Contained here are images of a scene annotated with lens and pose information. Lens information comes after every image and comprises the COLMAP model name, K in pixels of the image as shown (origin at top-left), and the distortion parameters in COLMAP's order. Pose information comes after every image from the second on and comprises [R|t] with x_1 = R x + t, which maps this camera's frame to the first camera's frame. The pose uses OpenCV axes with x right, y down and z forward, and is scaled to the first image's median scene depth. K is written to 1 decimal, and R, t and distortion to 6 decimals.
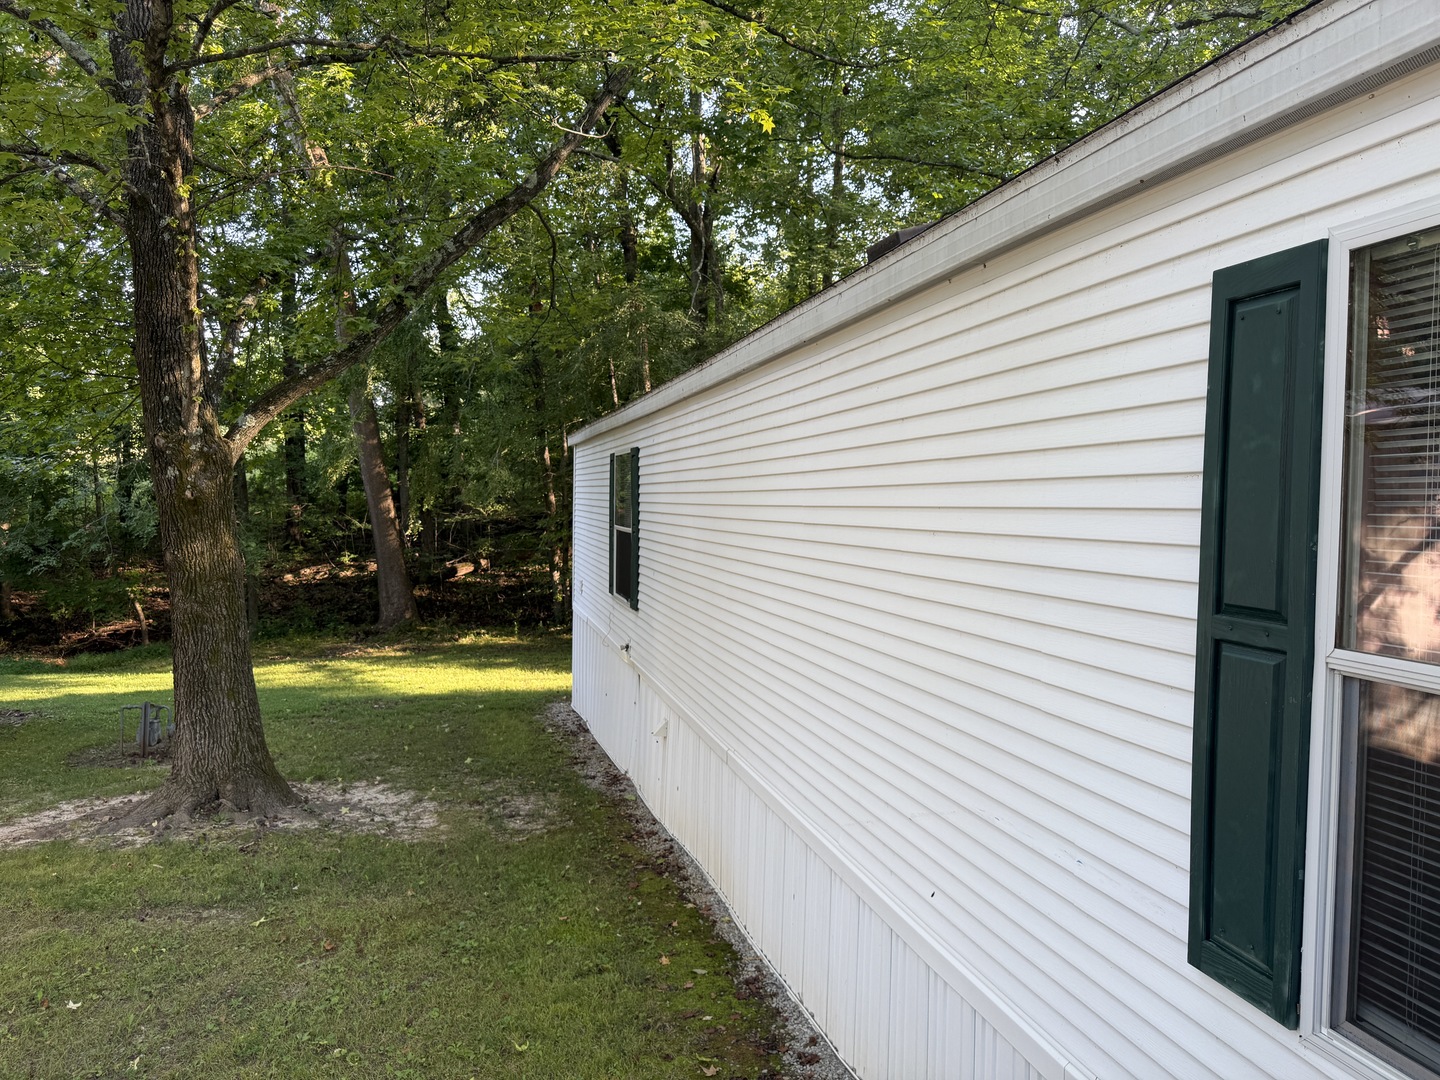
lens RADIAL K [[1002.6, 0, 720.0], [0, 1002.6, 540.0], [0, 0, 1]] dist [0.001033, 0.000135]
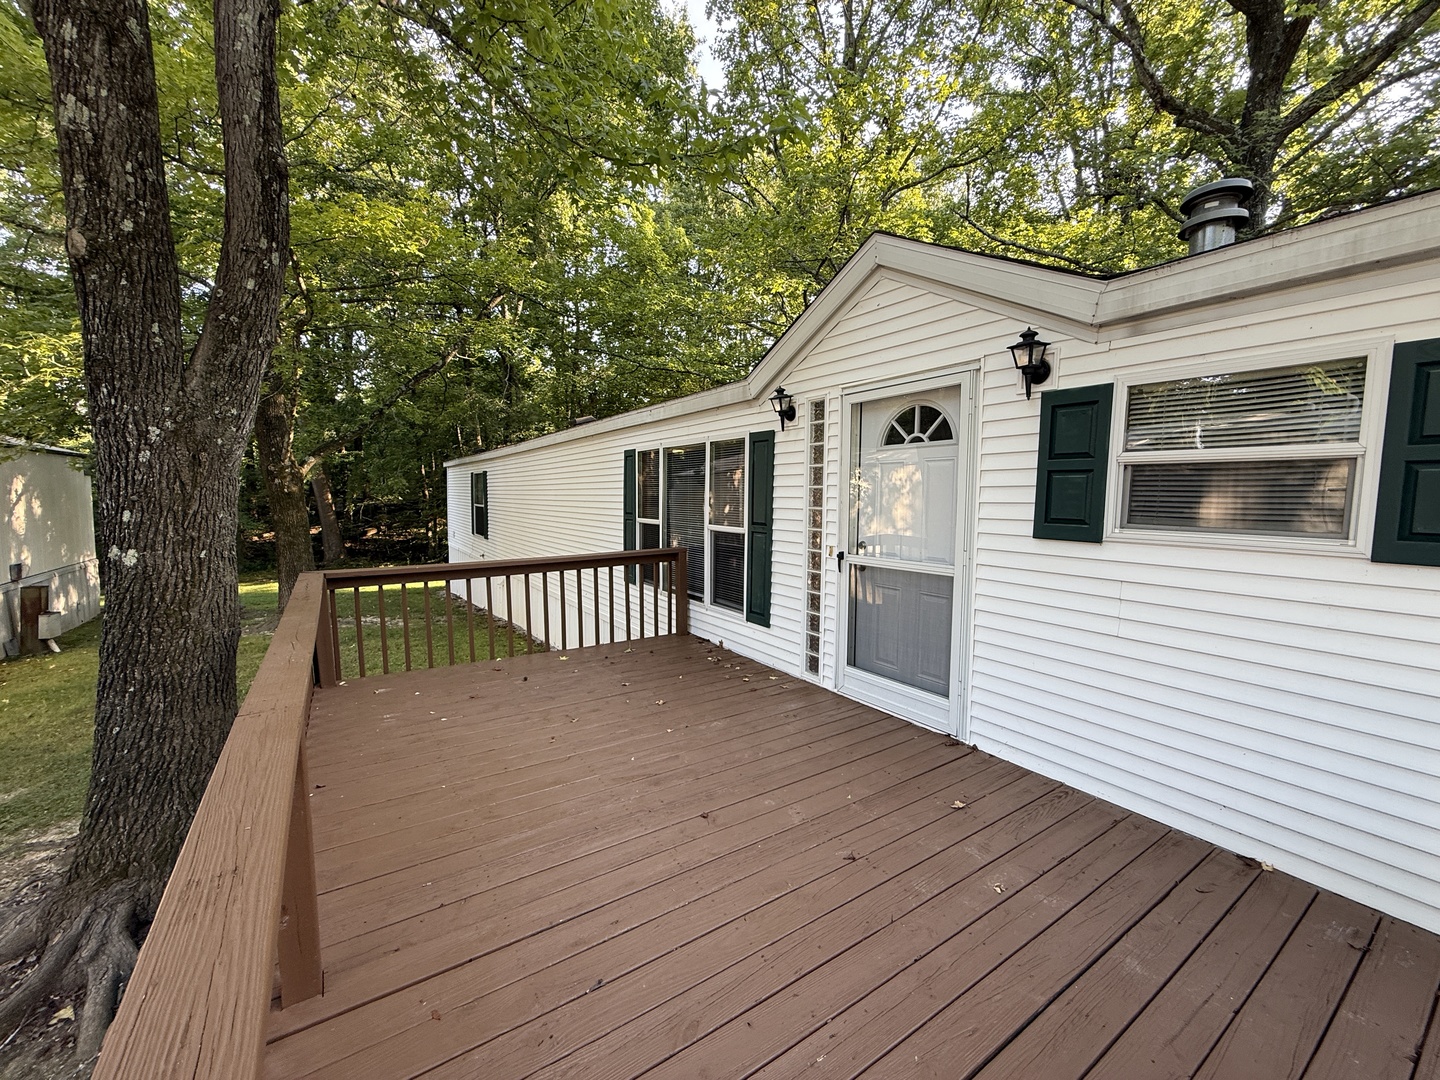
lens RADIAL K [[574.3, 0, 715.4], [0, 574.3, 540.5], [0, 0, 1]] dist [0.000123, 0.000130]
pose [[0.947271, -0.024975, 0.319459, -0.003701], [0.011454, 0.998960, 0.044131, 0.011510], [-0.320229, -0.038145, 0.946572, -0.290696]]
